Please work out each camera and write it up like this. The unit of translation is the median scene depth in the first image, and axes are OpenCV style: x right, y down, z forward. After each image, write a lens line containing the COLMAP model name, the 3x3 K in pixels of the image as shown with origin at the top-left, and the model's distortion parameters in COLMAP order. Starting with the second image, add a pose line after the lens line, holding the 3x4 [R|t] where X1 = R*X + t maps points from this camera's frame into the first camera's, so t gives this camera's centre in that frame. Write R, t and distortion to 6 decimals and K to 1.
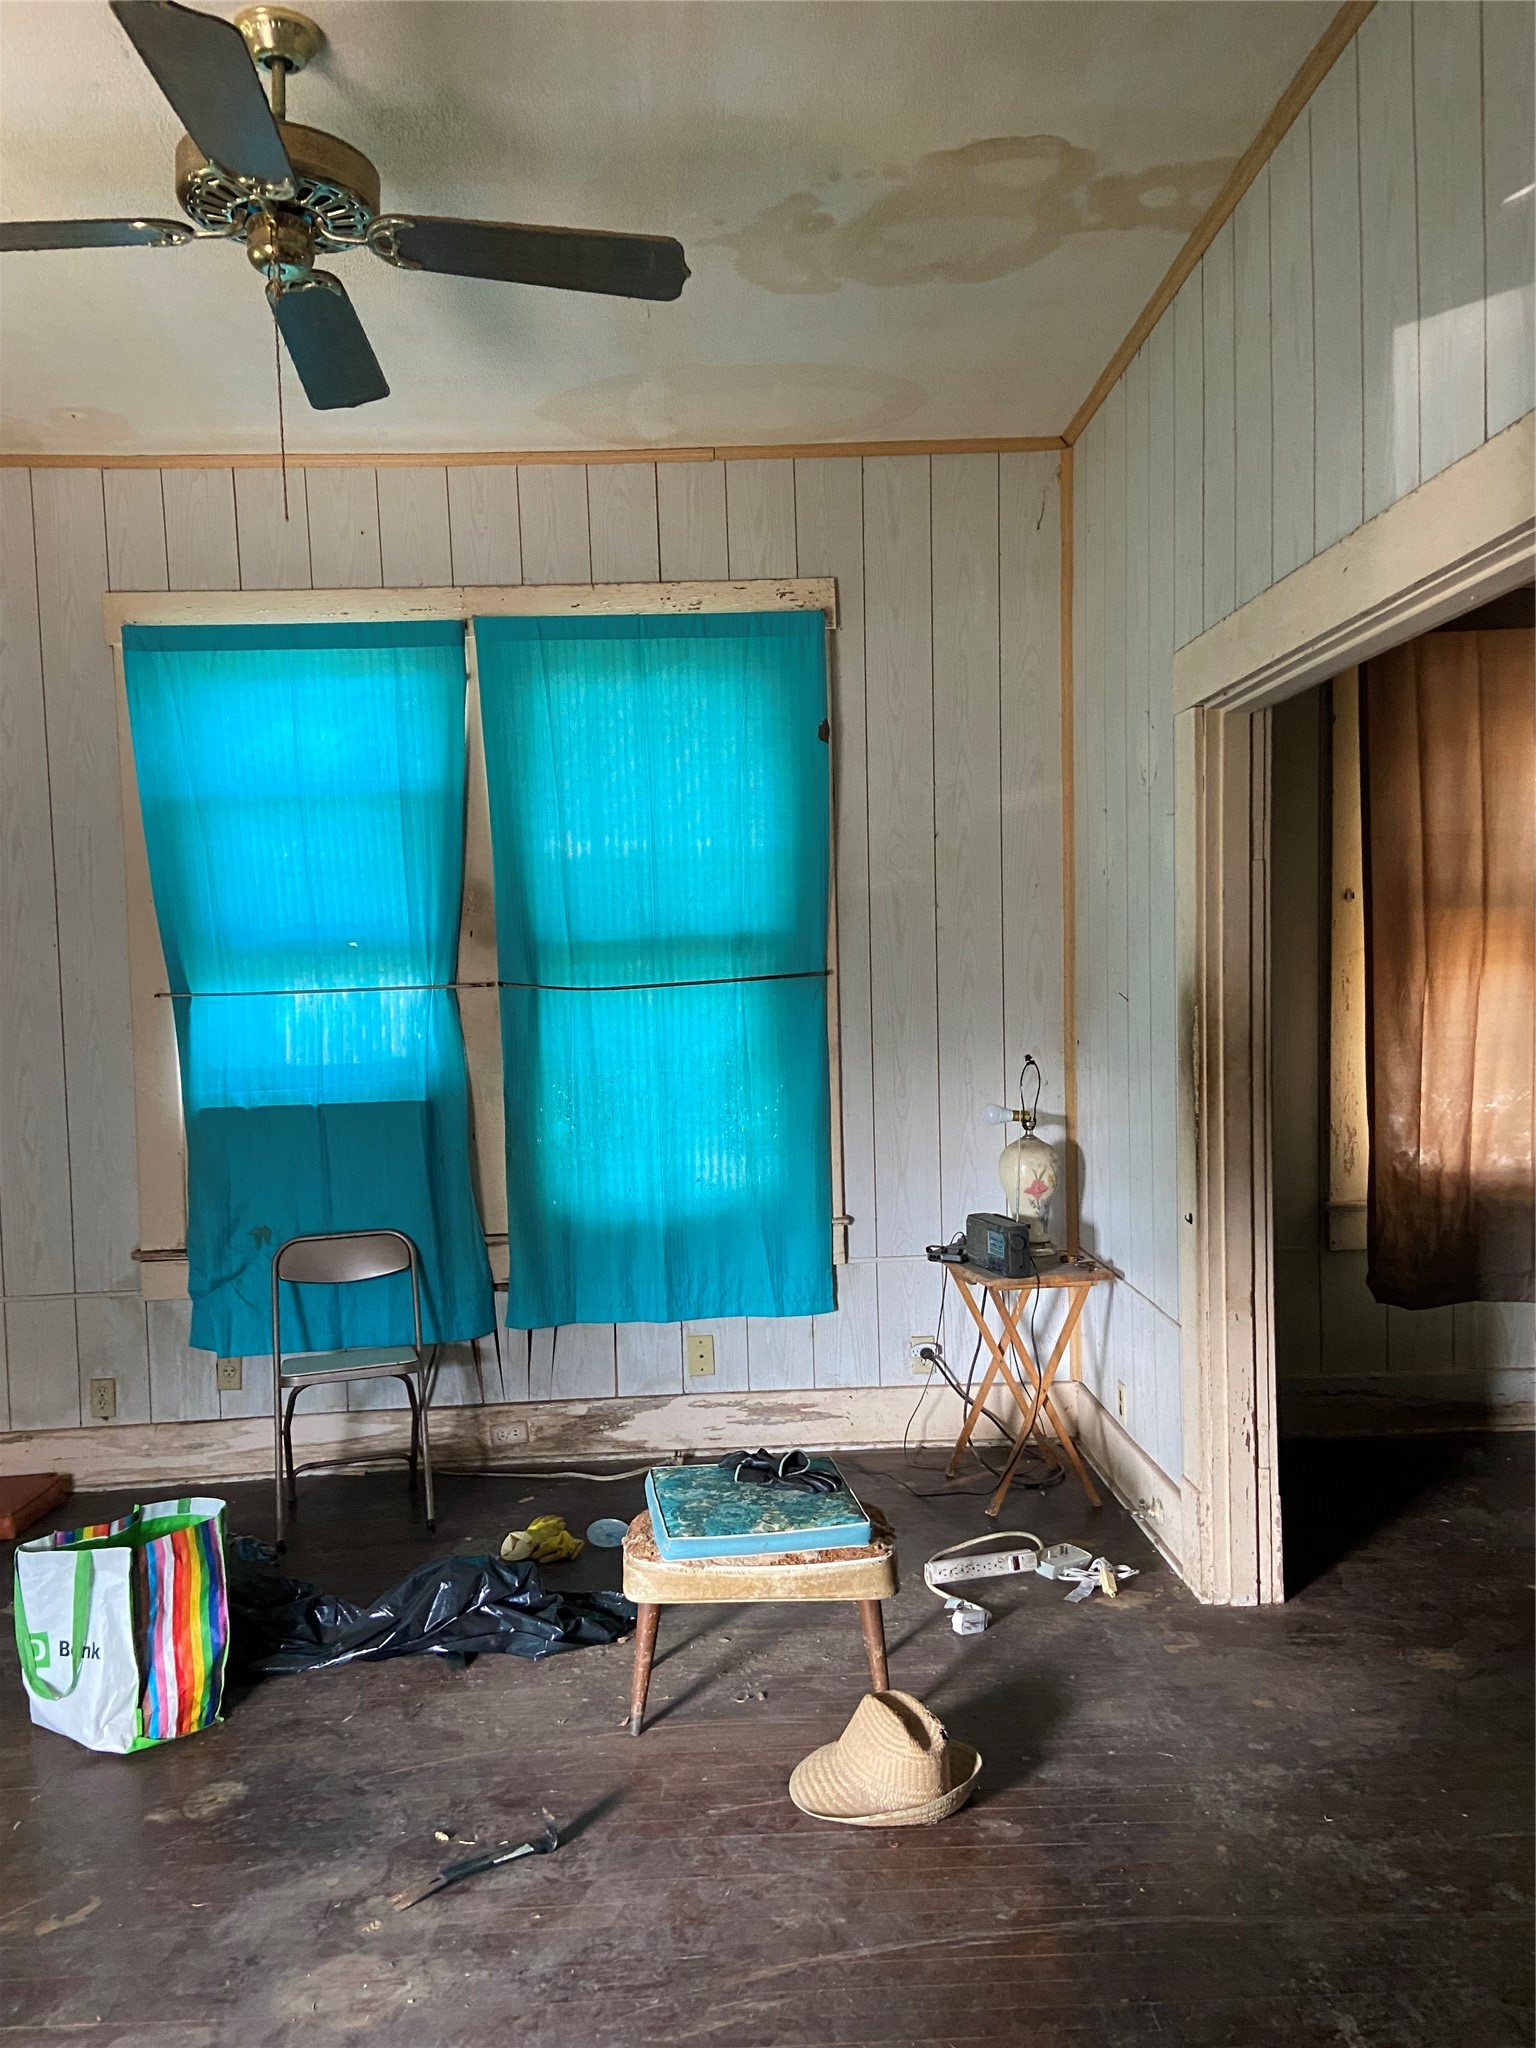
lens RADIAL K [[1542.3, 0, 760.3], [0, 1542.3, 1023.2], [0, 0, 1]] dist [0.116602, -0.138282]
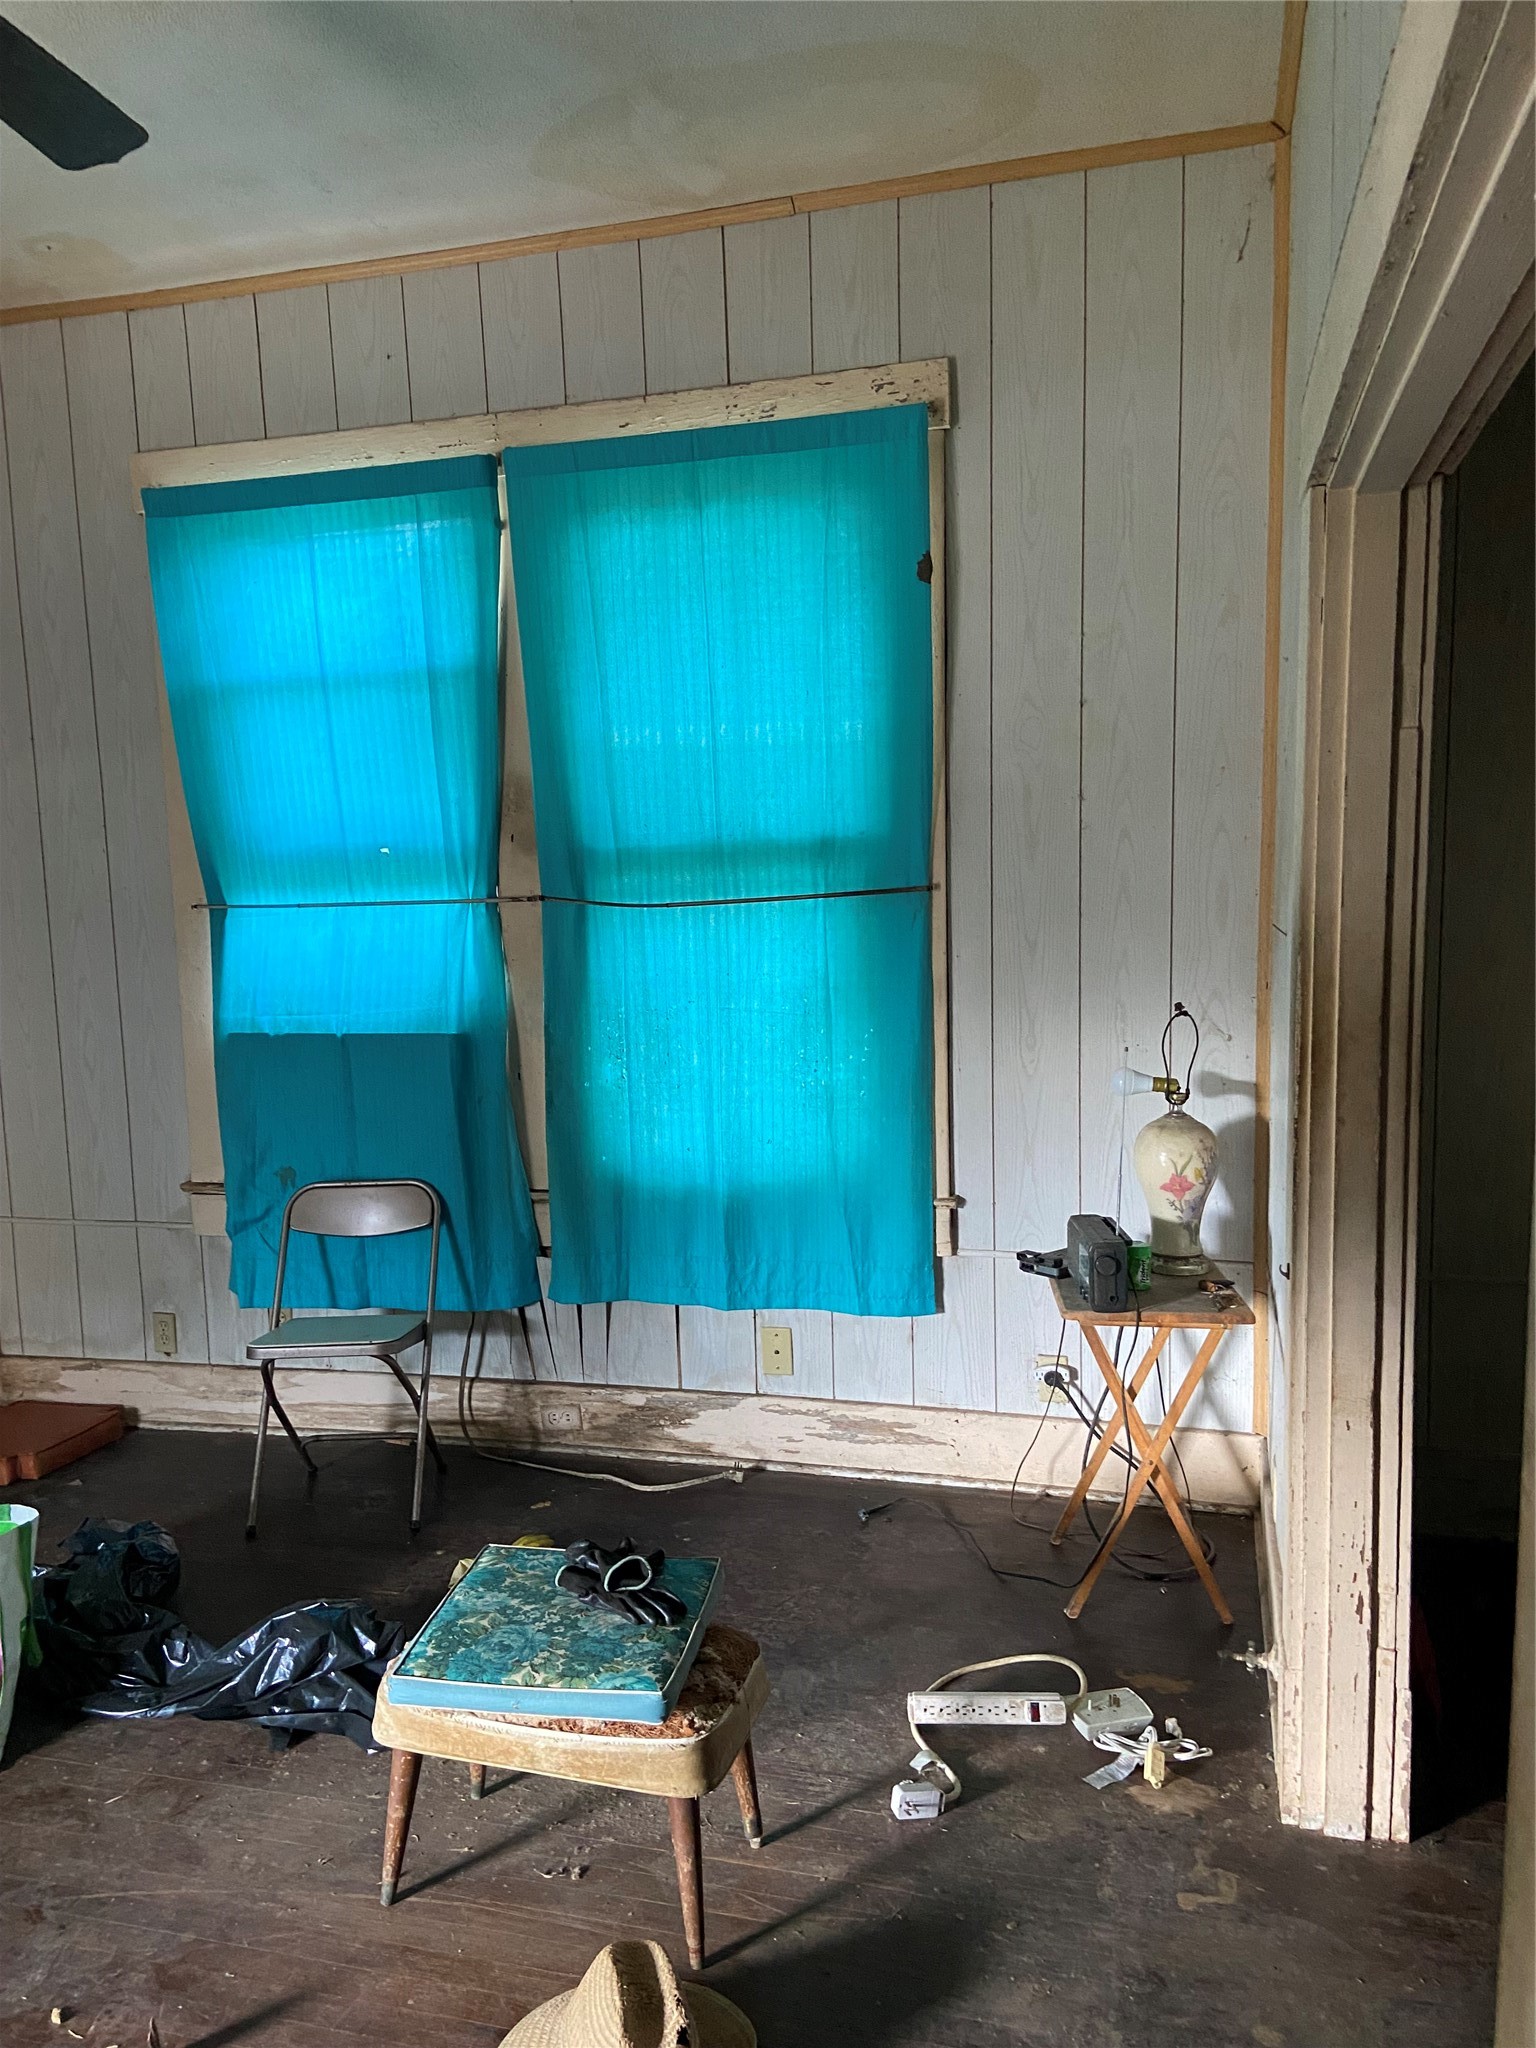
lens RADIAL K [[1542.3, 0, 763.2], [0, 1542.3, 1023.3], [0, 0, 1]] dist [0.116602, -0.138282]
pose [[0.951346, 0.035106, -0.306117, 0.208553], [-0.011716, 0.996891, 0.077912, -0.024616], [0.307900, -0.070535, 0.948800, 0.235202]]
